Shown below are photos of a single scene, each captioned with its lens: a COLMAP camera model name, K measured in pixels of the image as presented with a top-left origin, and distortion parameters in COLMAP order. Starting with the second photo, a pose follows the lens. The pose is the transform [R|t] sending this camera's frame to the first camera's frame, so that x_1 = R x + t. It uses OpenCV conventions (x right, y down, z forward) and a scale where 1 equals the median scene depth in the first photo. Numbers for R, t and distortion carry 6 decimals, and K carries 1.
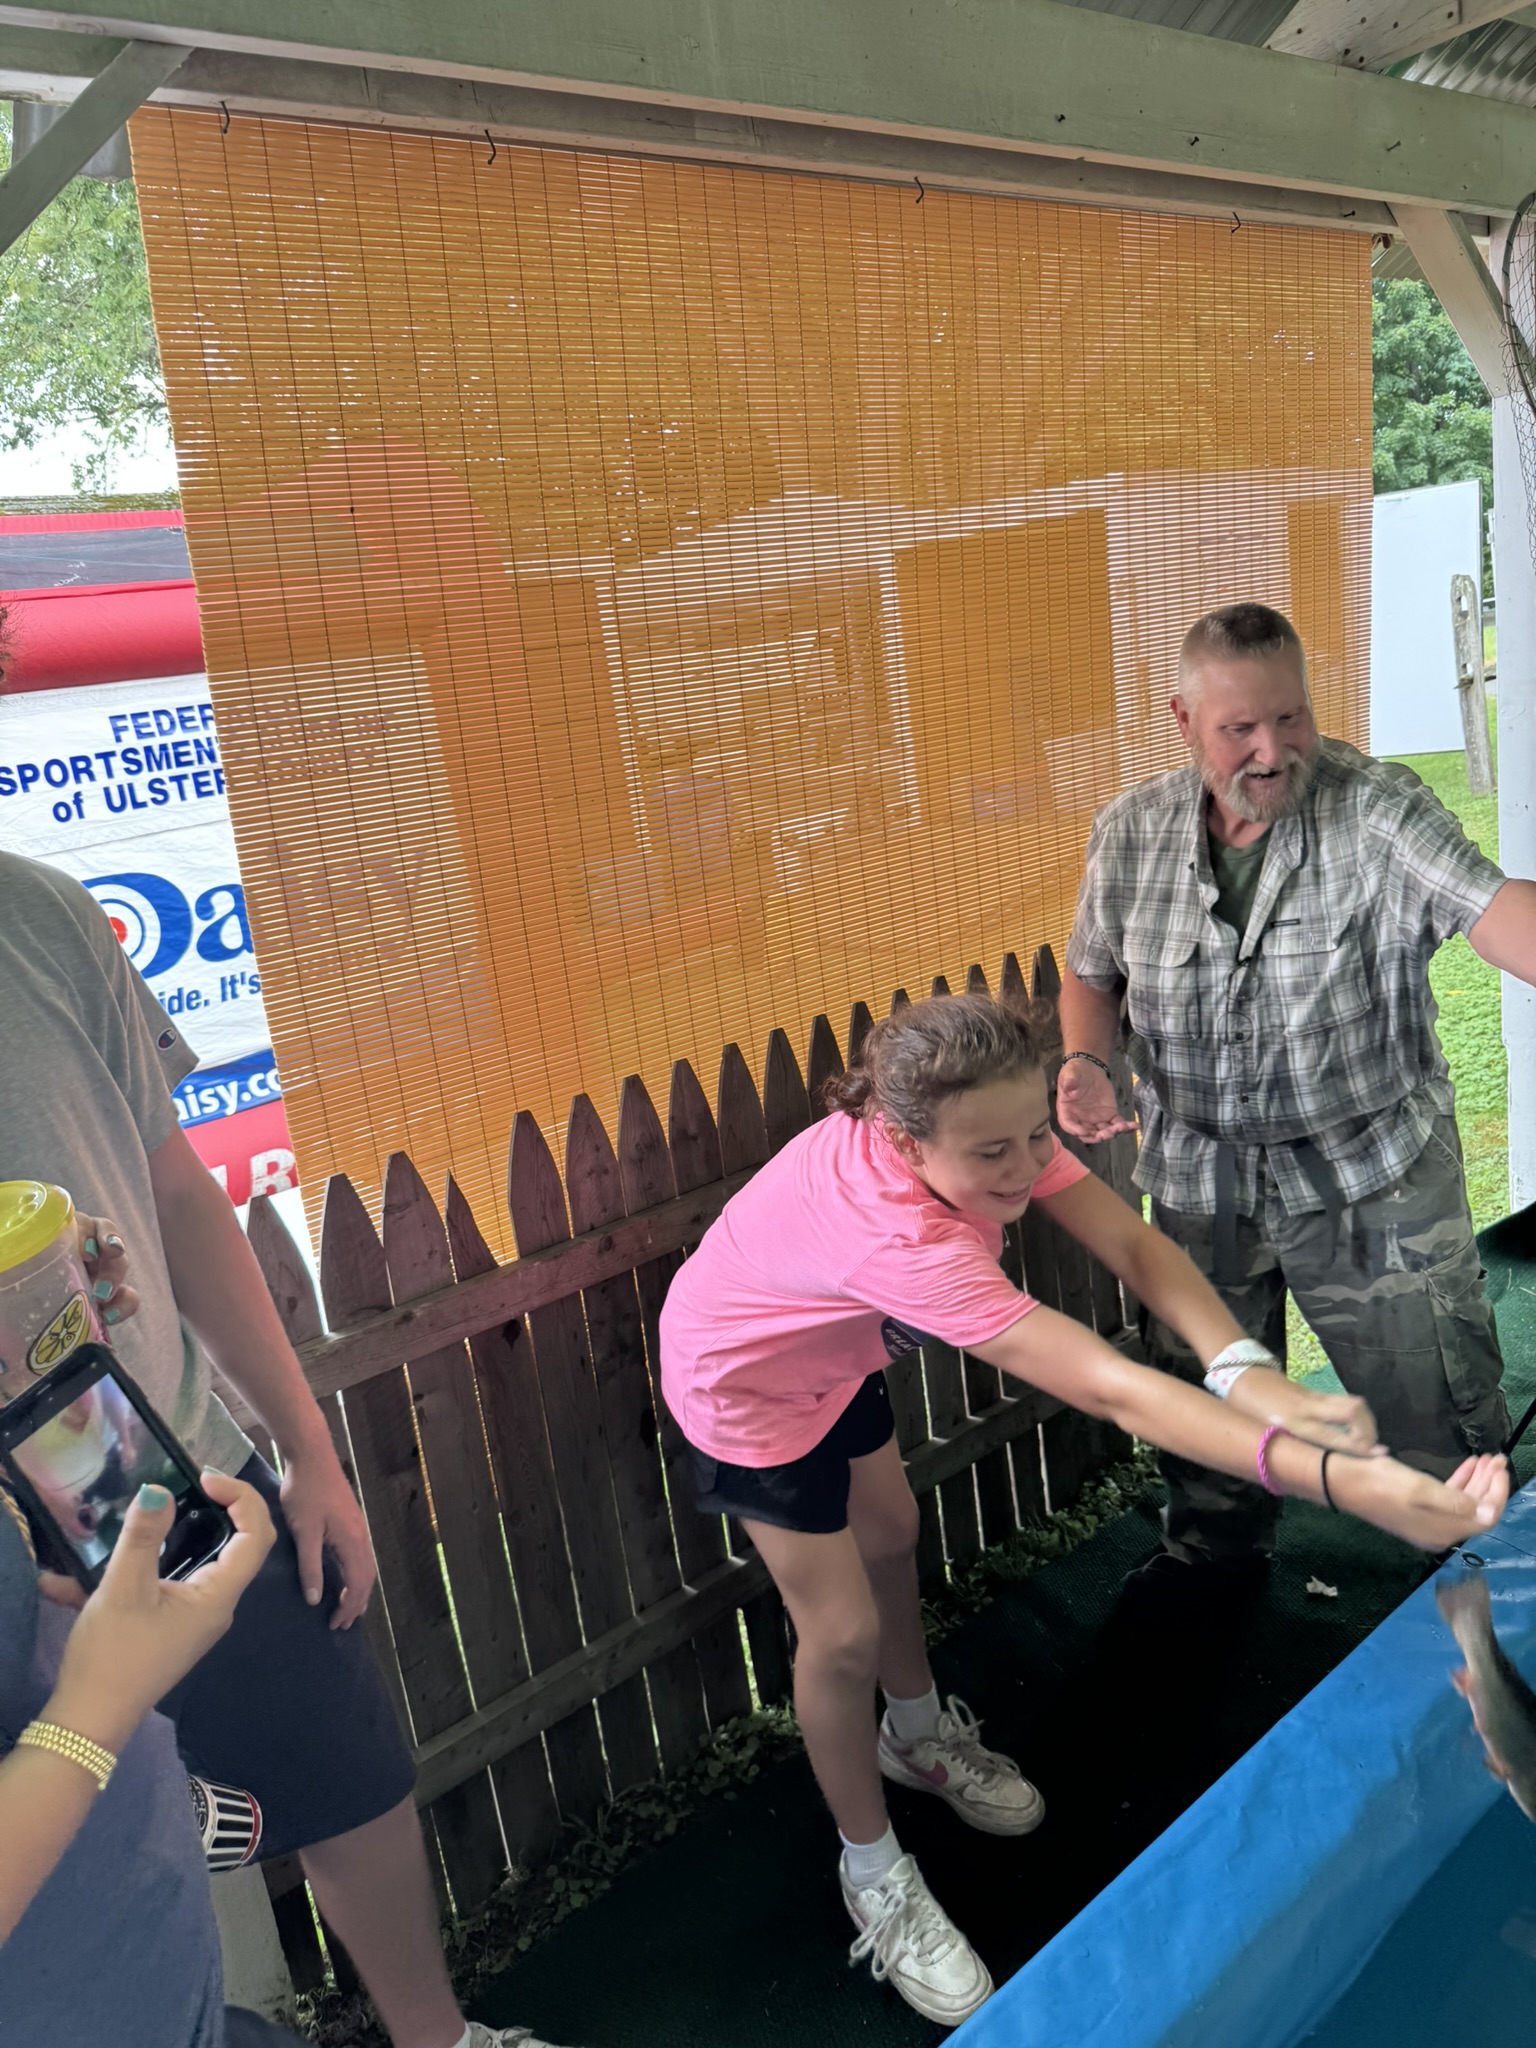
lens RADIAL K [[1427.0, 0, 778.5], [0, 1427.0, 1024.8], [0, 0, 1]] dist [0.017931, -0.033833]
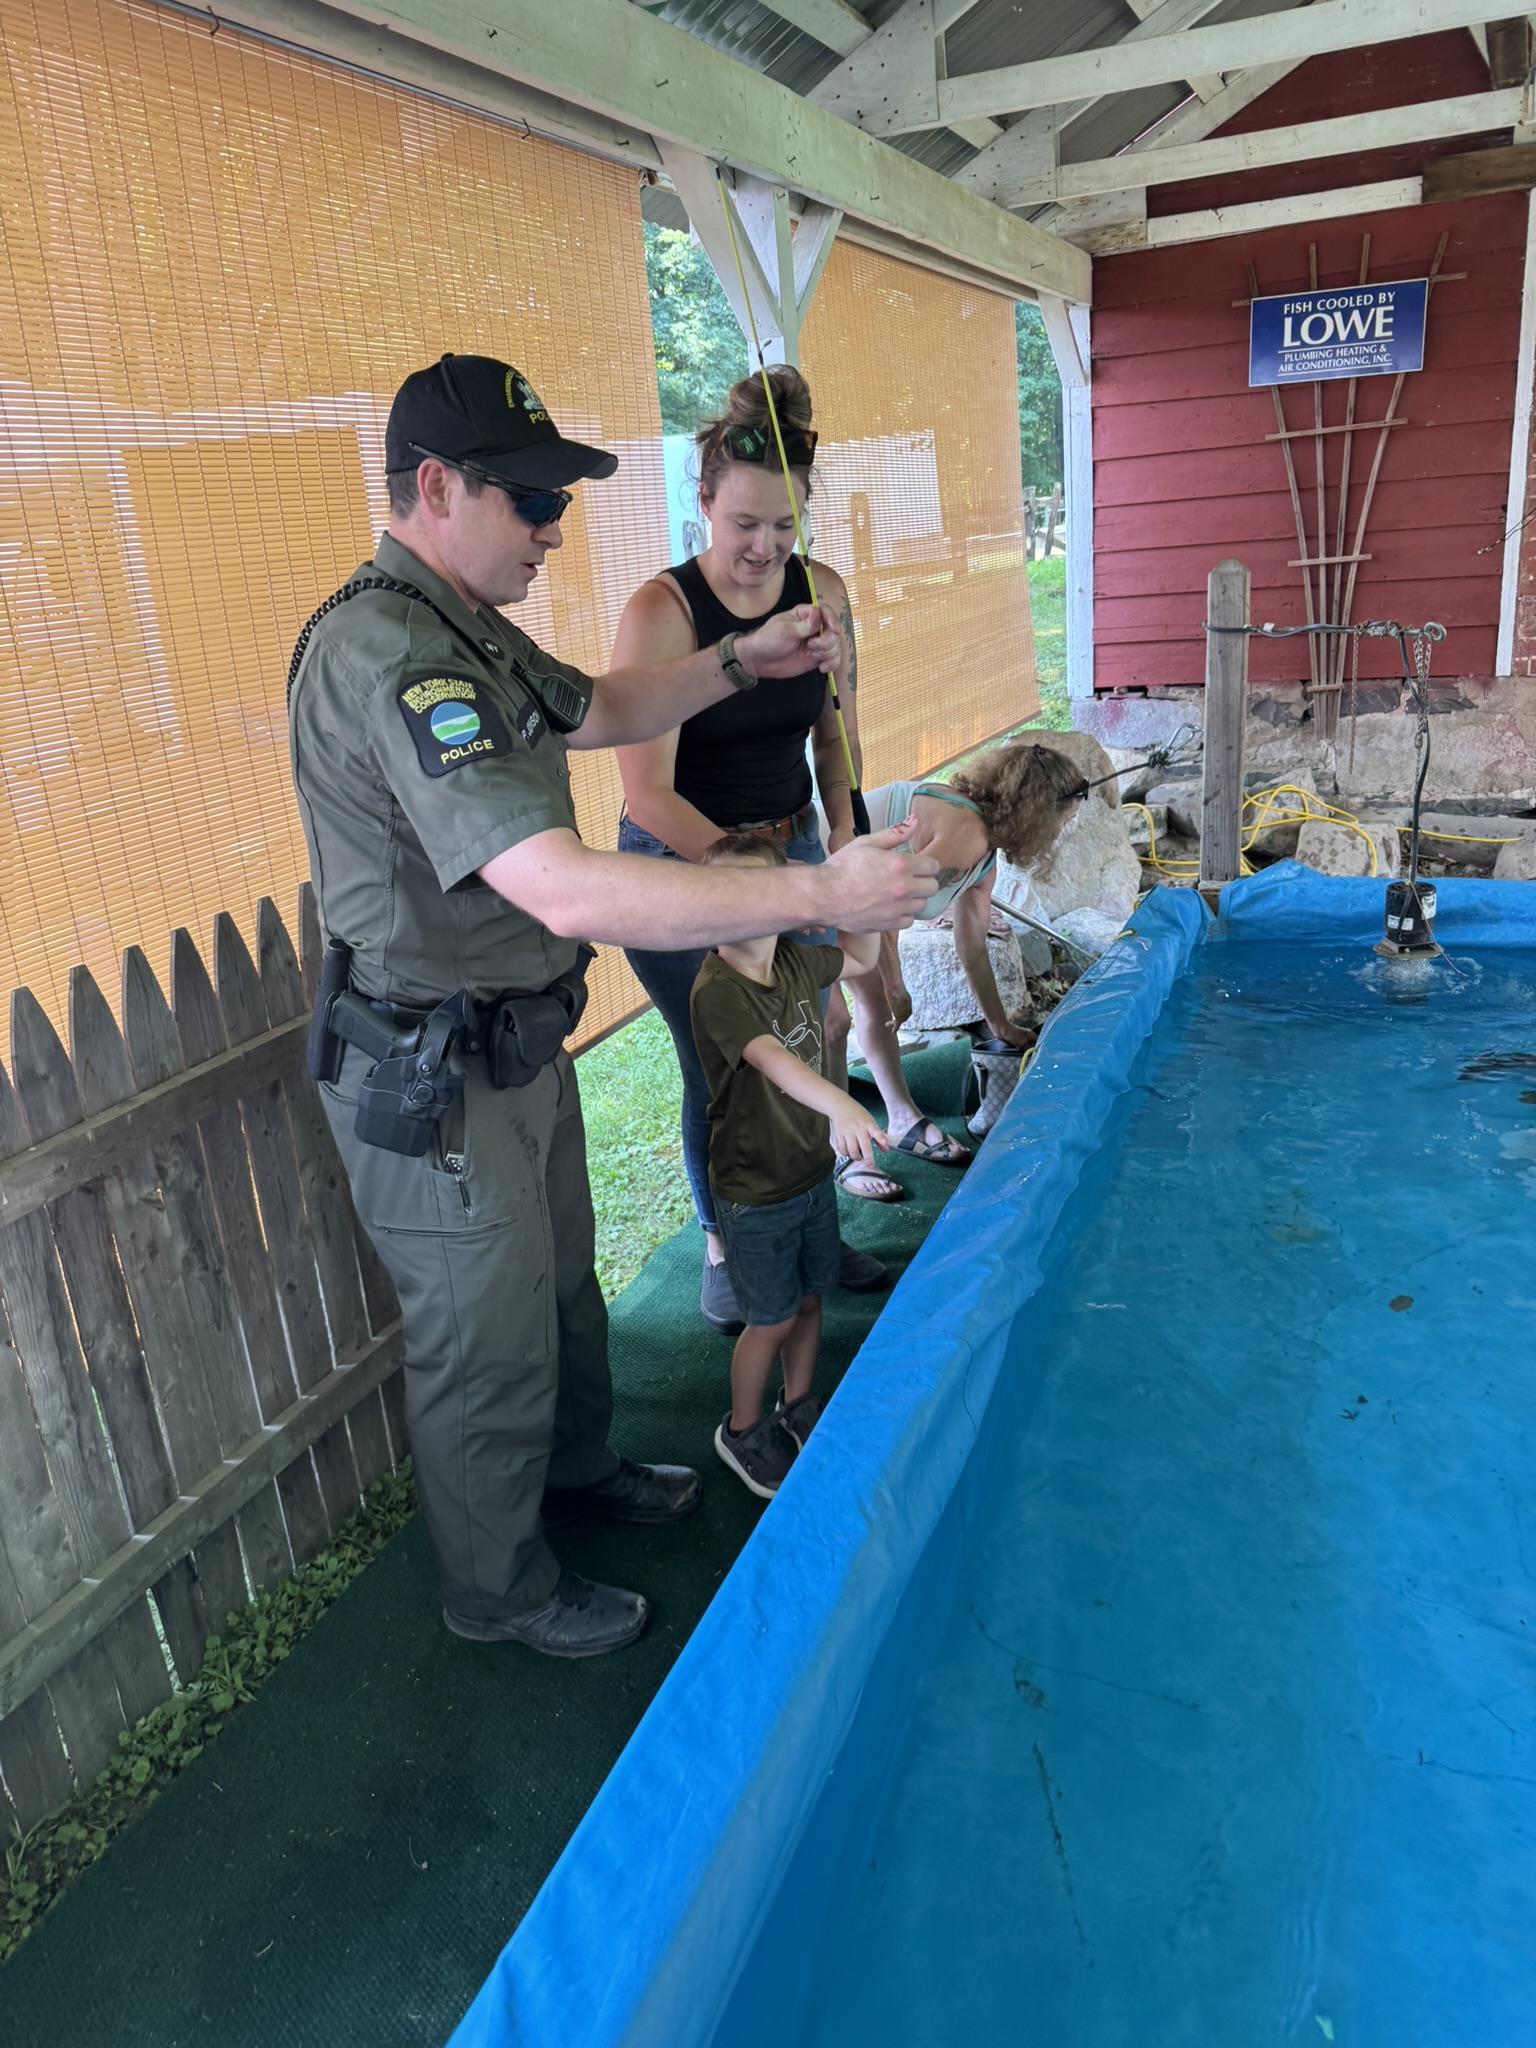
lens RADIAL K [[1427.0, 0, 767.5], [0, 1427.0, 1014.6], [0, 0, 1]] dist [0.017931, -0.033833]
pose [[0.878664, -0.093917, 0.468113, -0.076321], [0.076621, 0.995492, 0.055904, 0.025838], [-0.471253, -0.013253, 0.881899, 0.021483]]
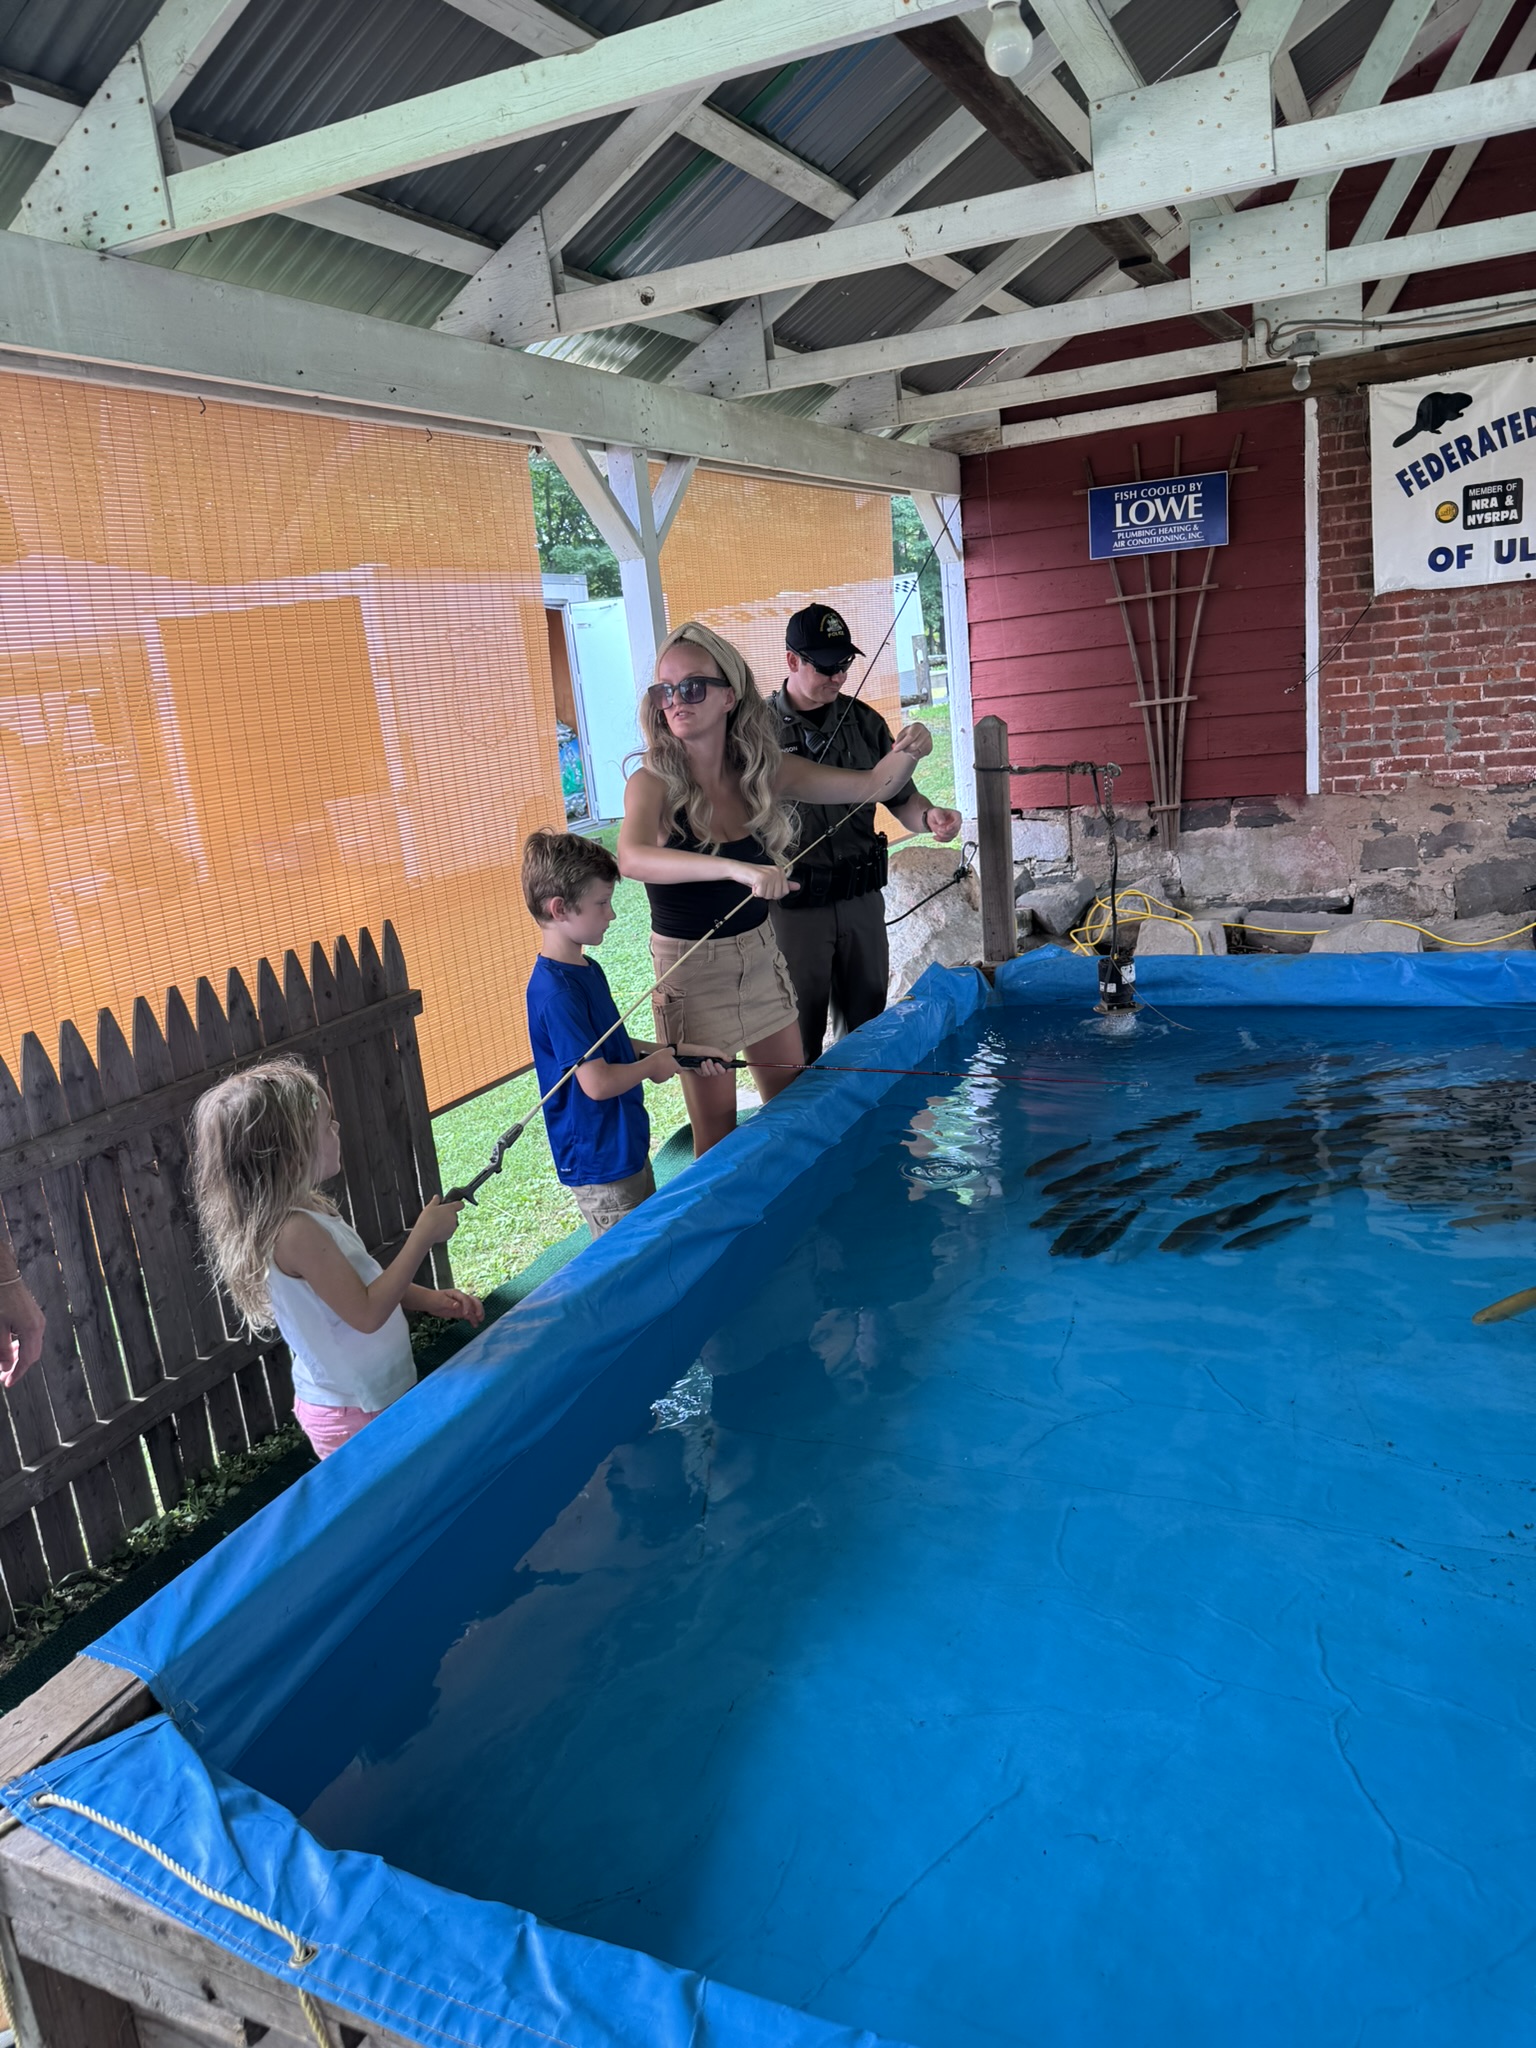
lens RADIAL K [[1427.0, 0, 768.6], [0, 1427.0, 1028.4], [0, 0, 1]] dist [0.017931, -0.033833]
pose [[0.887360, -0.072452, 0.455350, -0.093393], [0.091860, 0.995559, -0.020605, 0.117703], [-0.451834, 0.060112, 0.890074, -0.484446]]
